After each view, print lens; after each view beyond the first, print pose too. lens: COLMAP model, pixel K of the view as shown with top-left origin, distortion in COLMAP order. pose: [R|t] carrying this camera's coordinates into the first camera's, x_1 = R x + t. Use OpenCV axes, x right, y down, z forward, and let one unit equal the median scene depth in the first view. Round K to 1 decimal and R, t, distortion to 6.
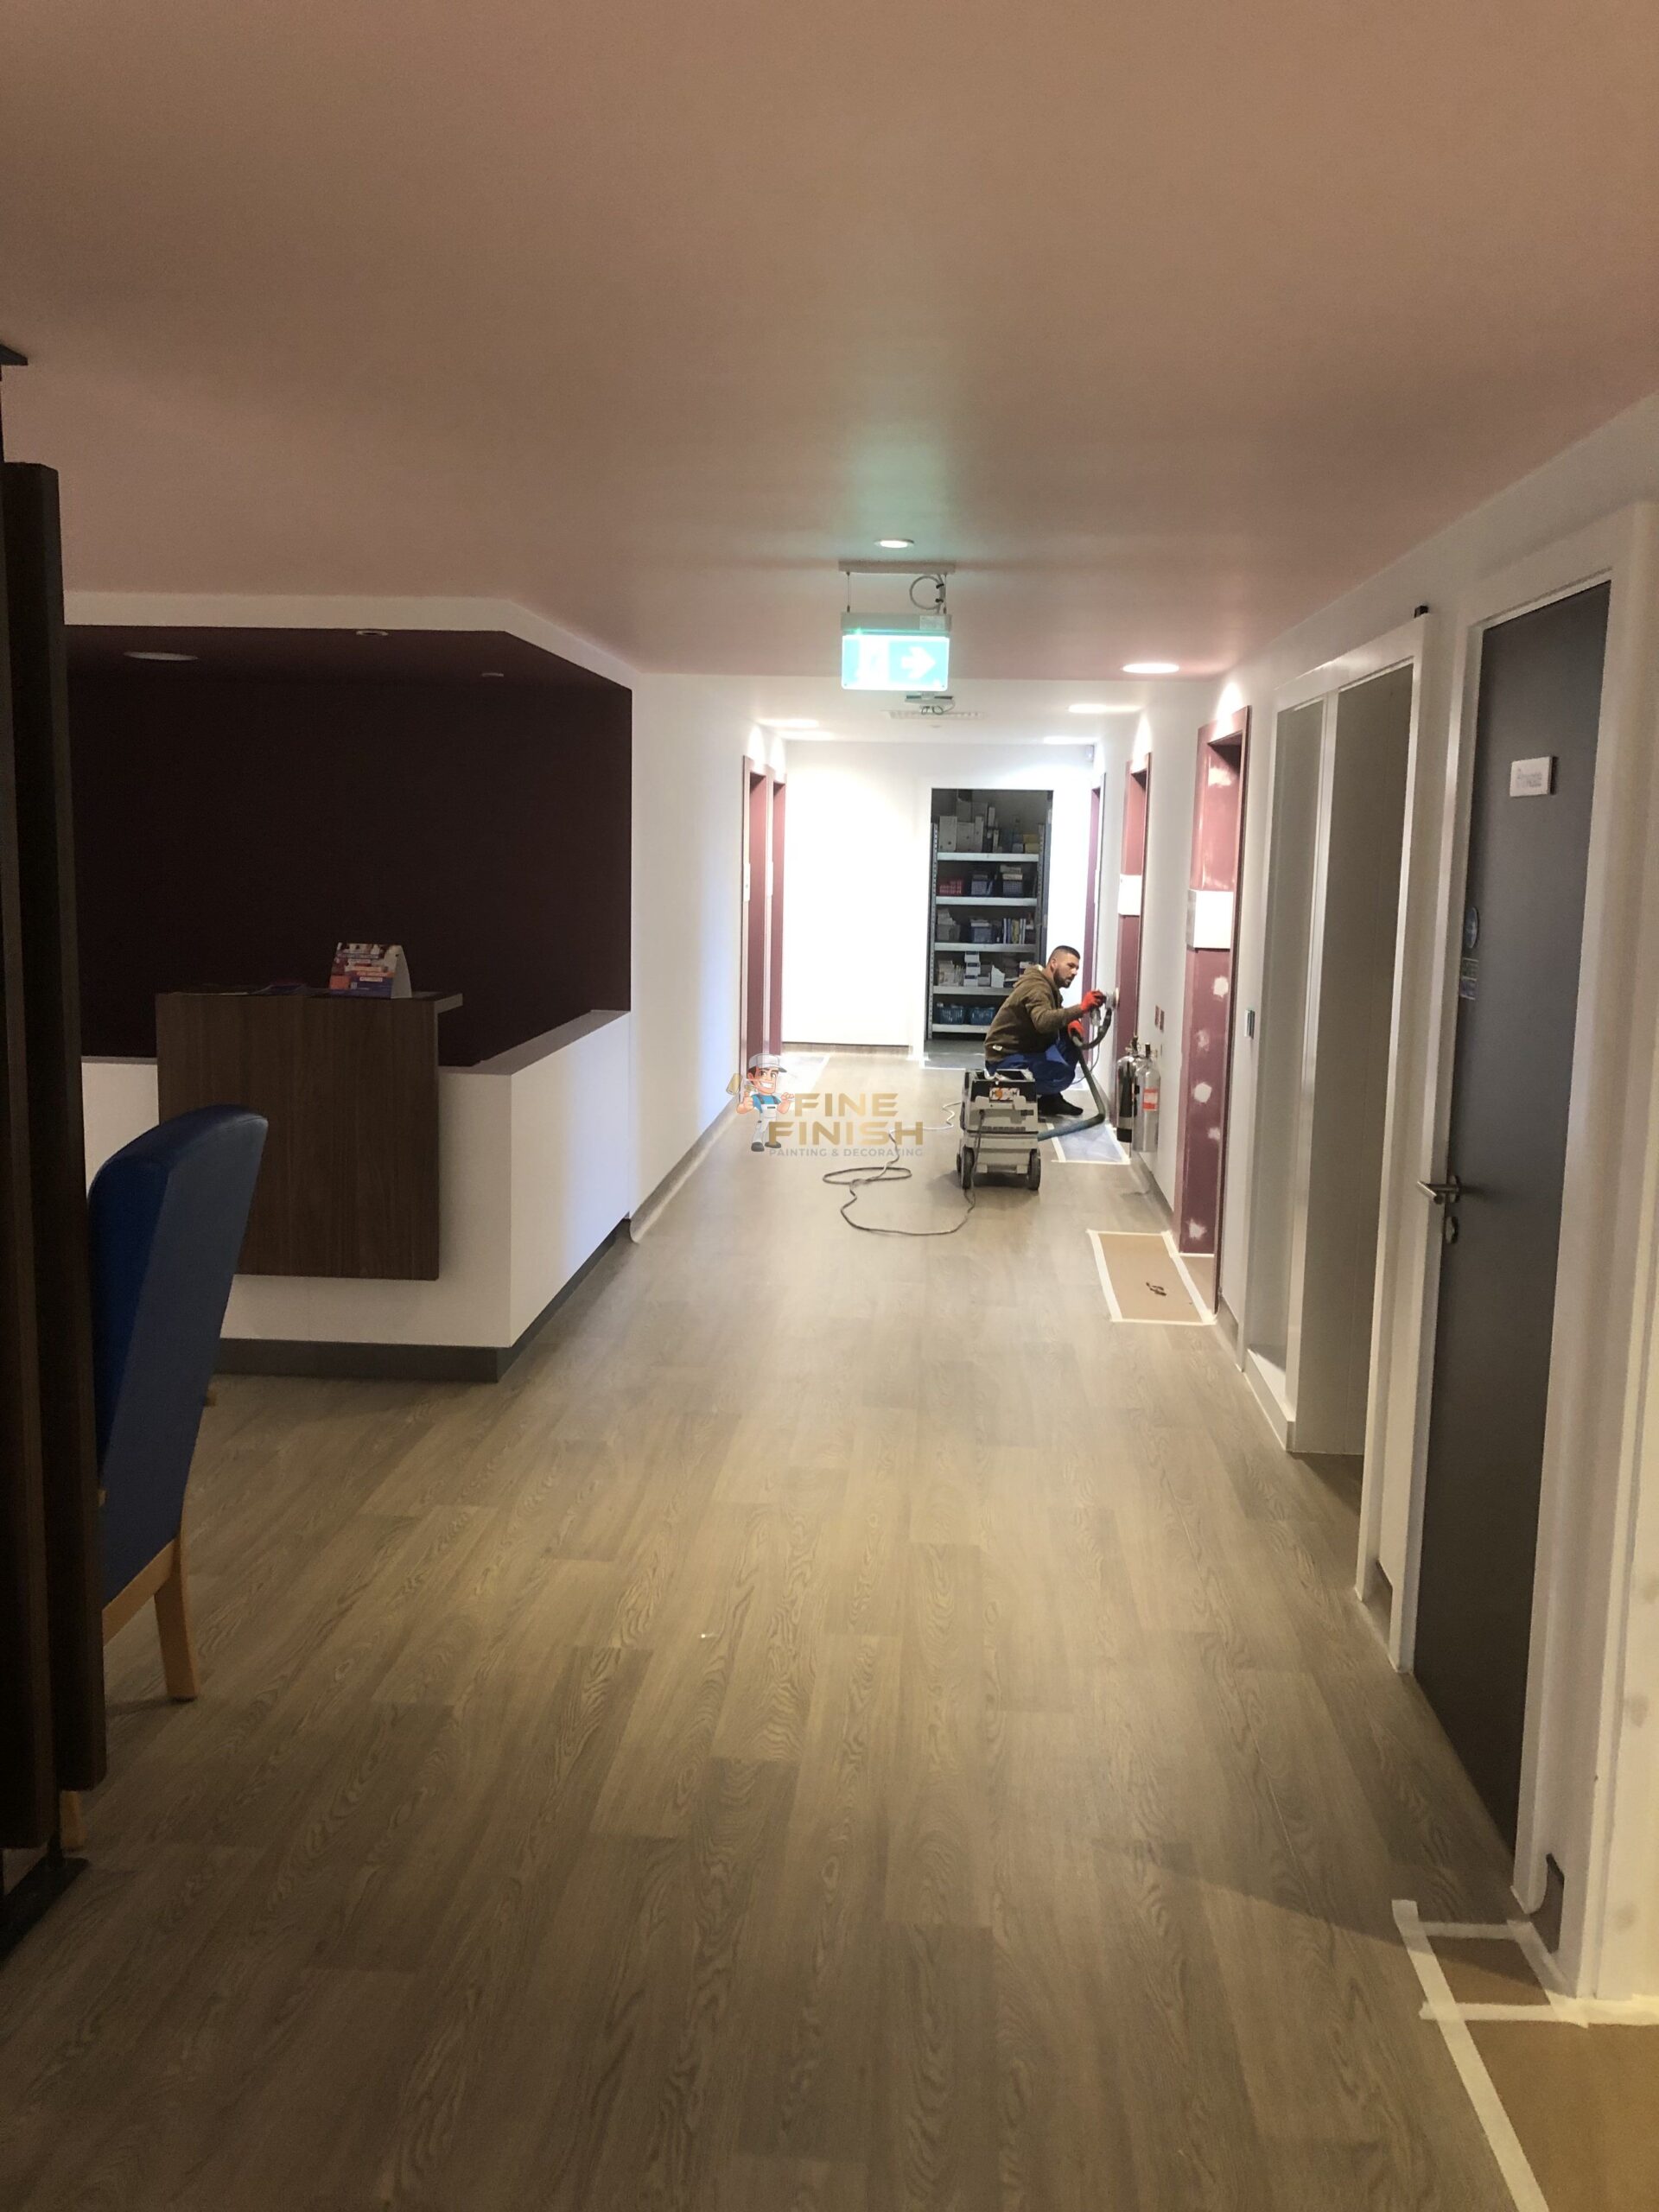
lens RADIAL K [[1823.4, 0, 829.5], [0, 1823.4, 1106.0], [0, 0, 1]] dist [0.001013, -0.000422]
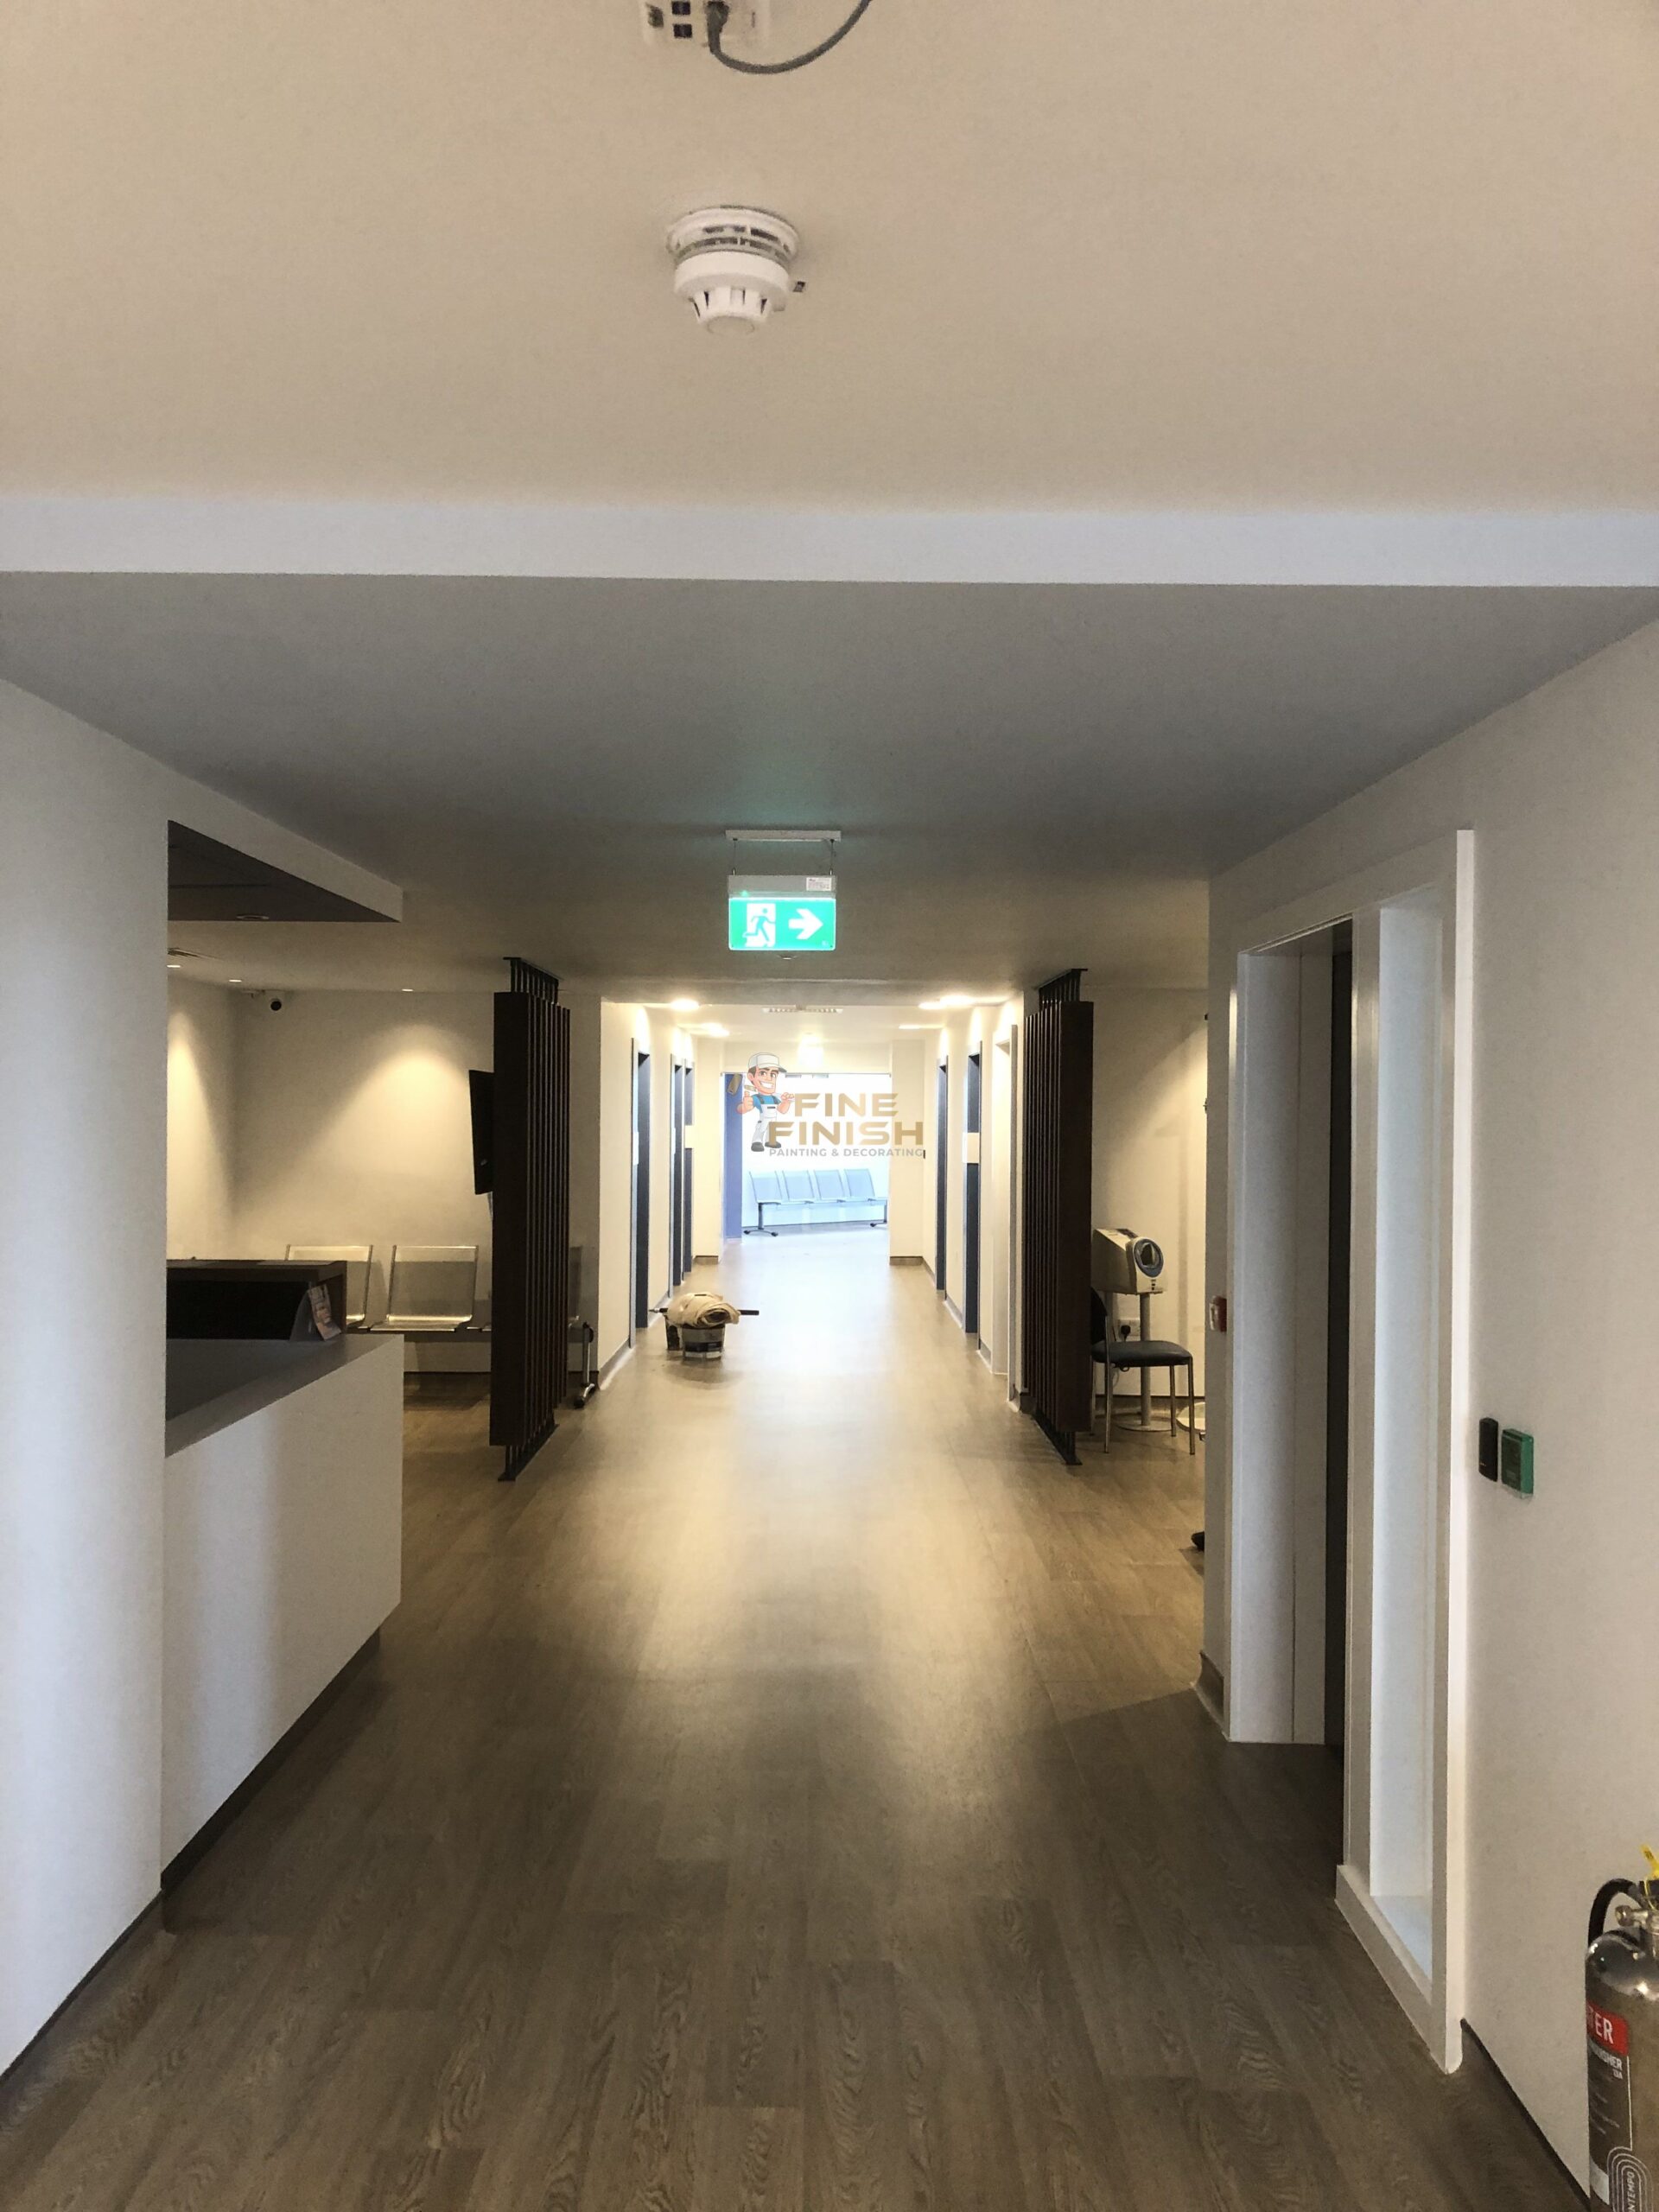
lens RADIAL K [[1823.4, 0, 829.5], [0, 1823.4, 1106.0], [0, 0, 1]] dist [0.001013, -0.000422]
pose [[0.996902, -0.018987, 0.076328, -0.042819], [0.029968, 0.988917, -0.145413, 0.056138], [-0.072721, 0.147250, 0.986422, -0.354302]]
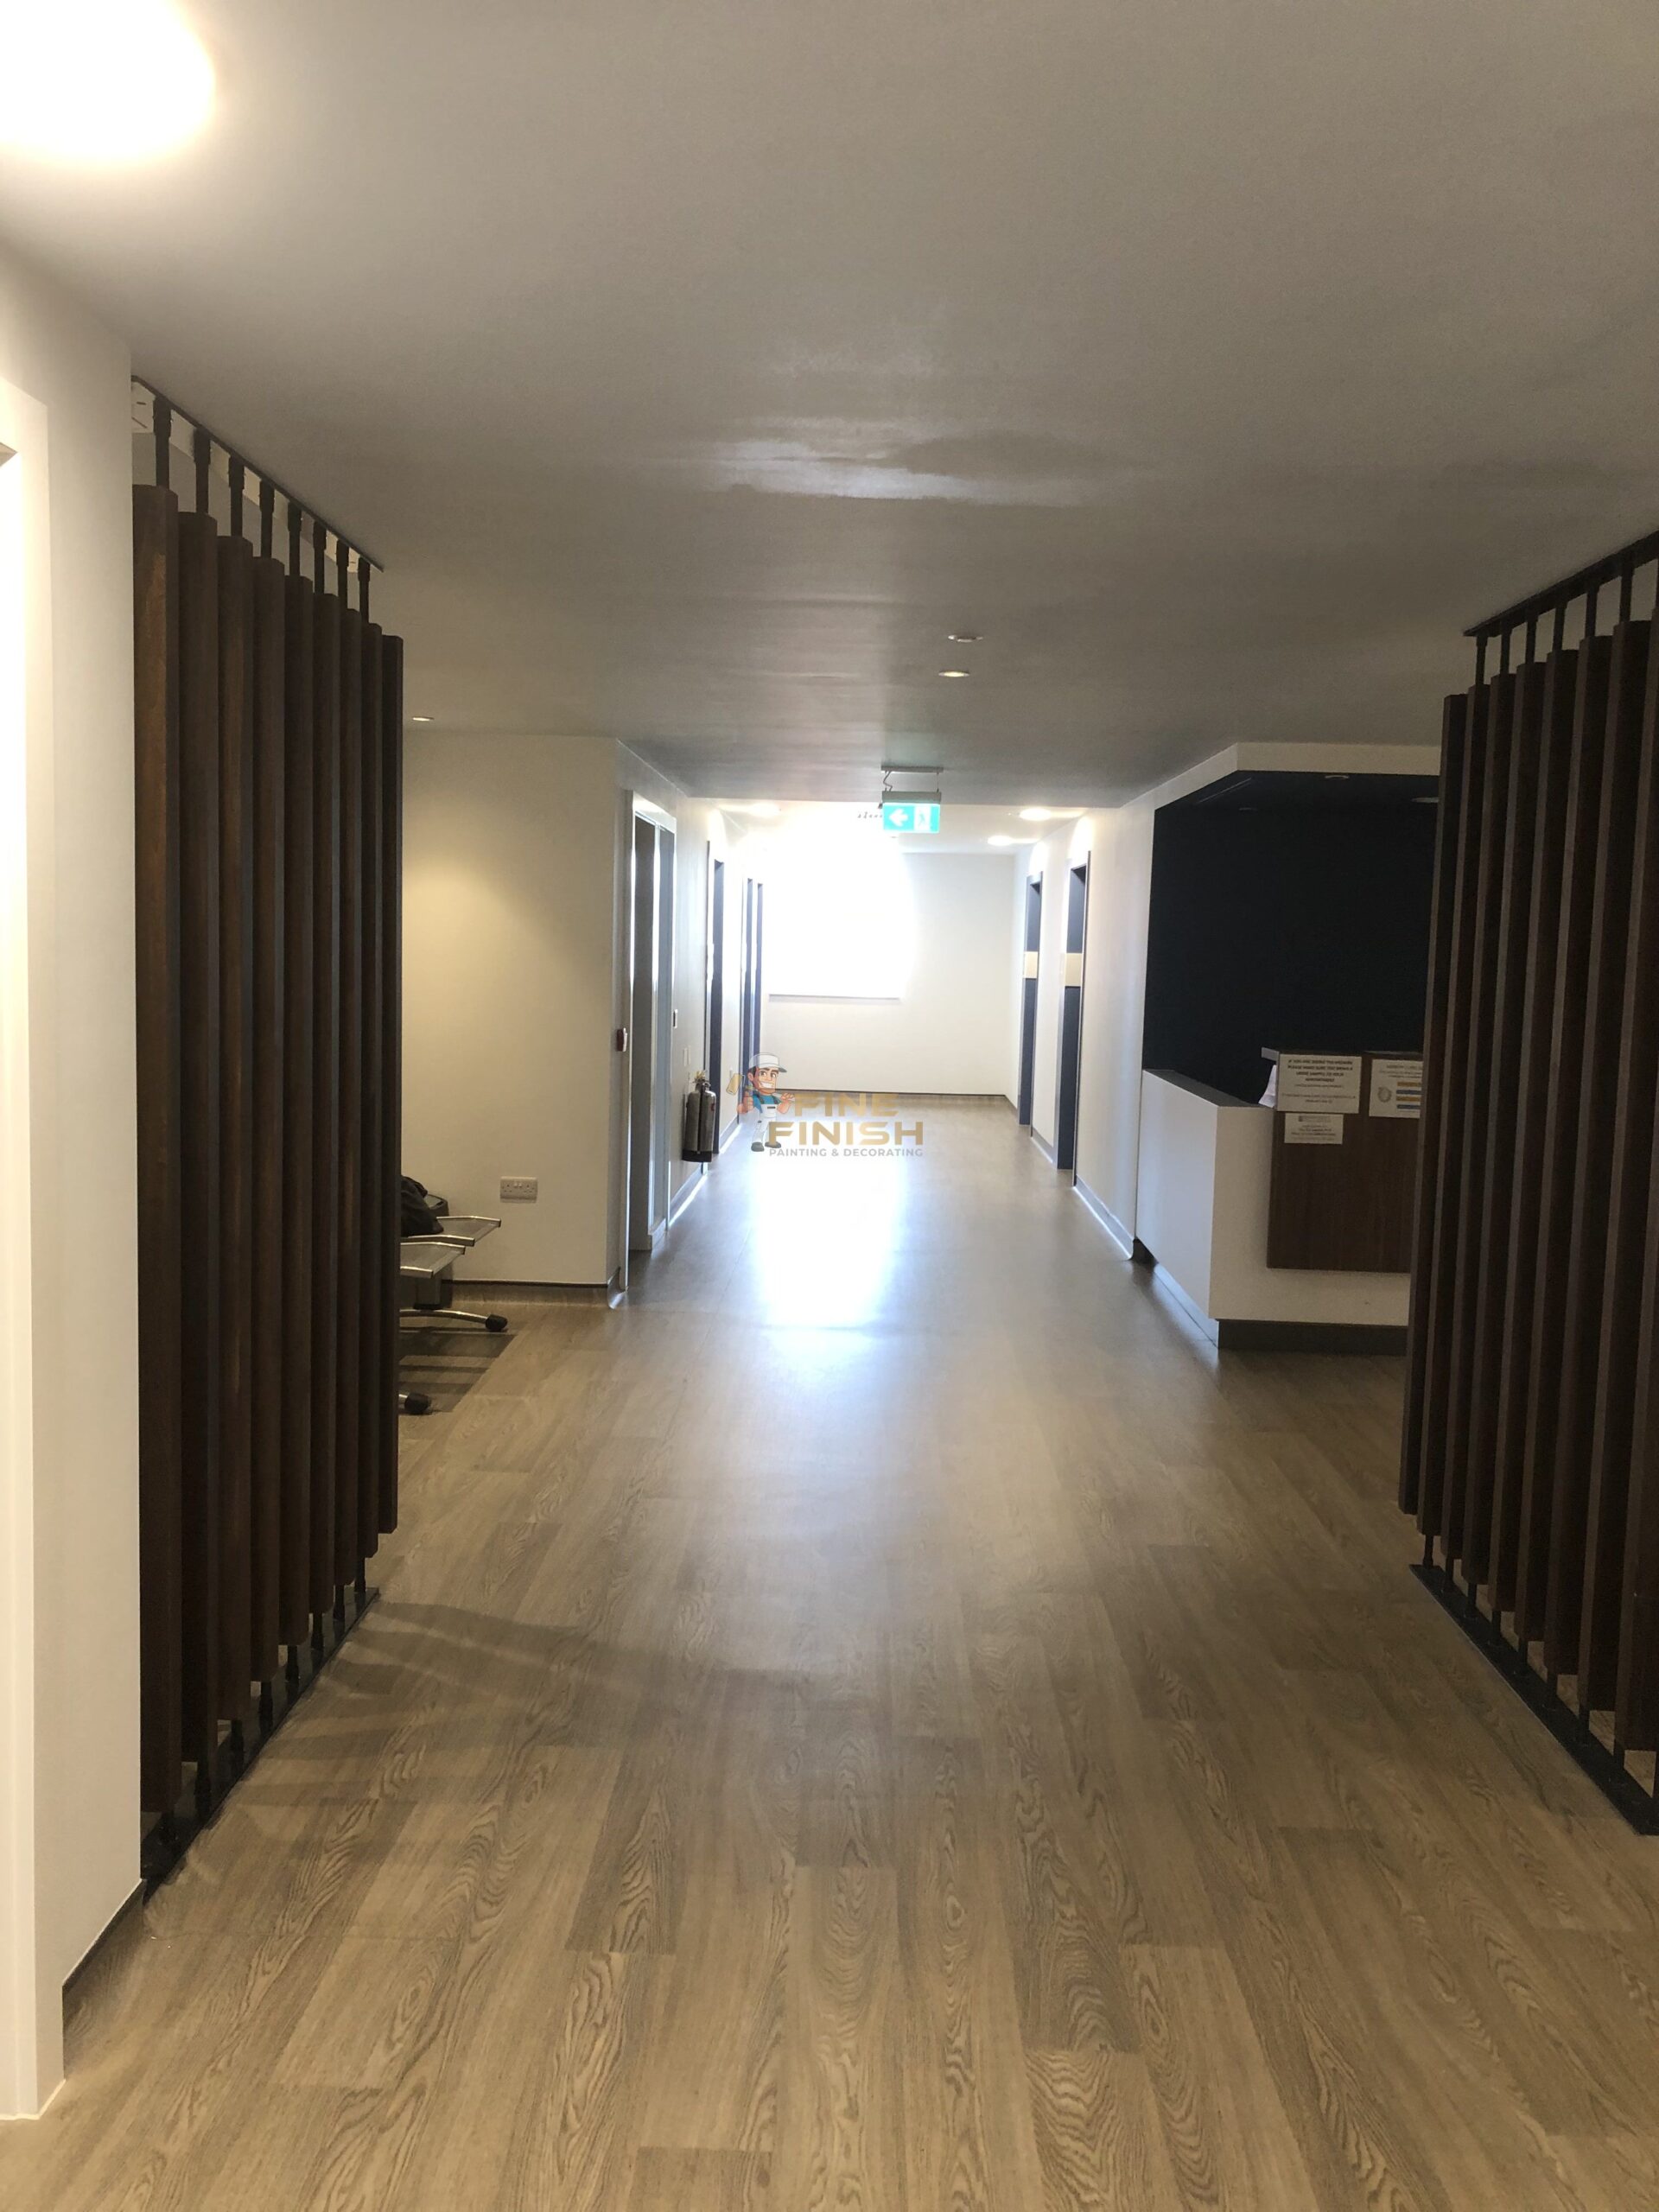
lens RADIAL K [[1823.4, 0, 829.5], [0, 1823.4, 1106.0], [0, 0, 1]] dist [0.001013, -0.000422]
pose [[-0.998422, -0.023493, -0.051014, 0.148634], [-0.034806, 0.971676, 0.233742, -0.266643], [0.044078, 0.235148, -0.970959, 2.140198]]
